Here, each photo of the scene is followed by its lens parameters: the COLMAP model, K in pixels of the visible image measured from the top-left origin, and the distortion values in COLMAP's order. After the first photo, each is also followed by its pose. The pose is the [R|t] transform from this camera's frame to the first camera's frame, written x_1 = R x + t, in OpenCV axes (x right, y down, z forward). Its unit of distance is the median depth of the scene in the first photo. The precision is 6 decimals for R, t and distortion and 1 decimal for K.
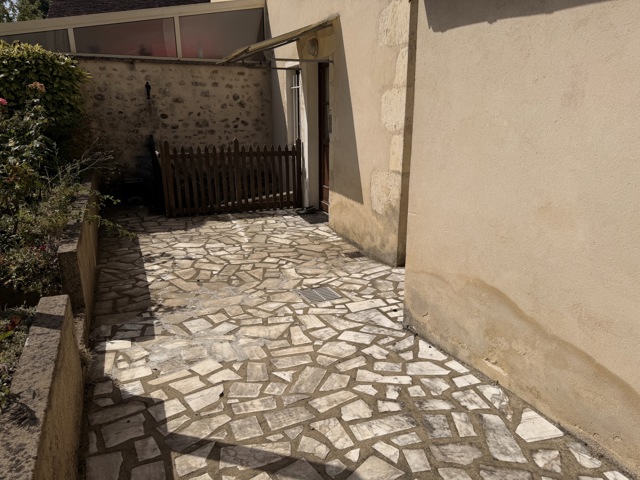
lens RADIAL K [[454.2, 0, 320.0], [0, 454.2, 240.0], [0, 0, 1]] dist [0.005210, 0.001160]
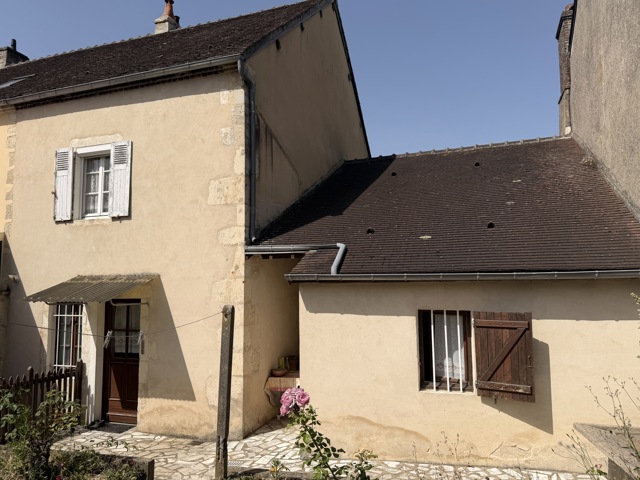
lens RADIAL K [[471.0, 0, 320.0], [0, 471.0, 240.0], [0, 0, 1]] dist [0.067231, -0.134141]
pose [[0.645085, 0.077527, 0.760167, -1.007827], [0.222769, 0.932541, -0.284151, -0.059248], [-0.730917, 0.352643, 0.584298, -0.391561]]
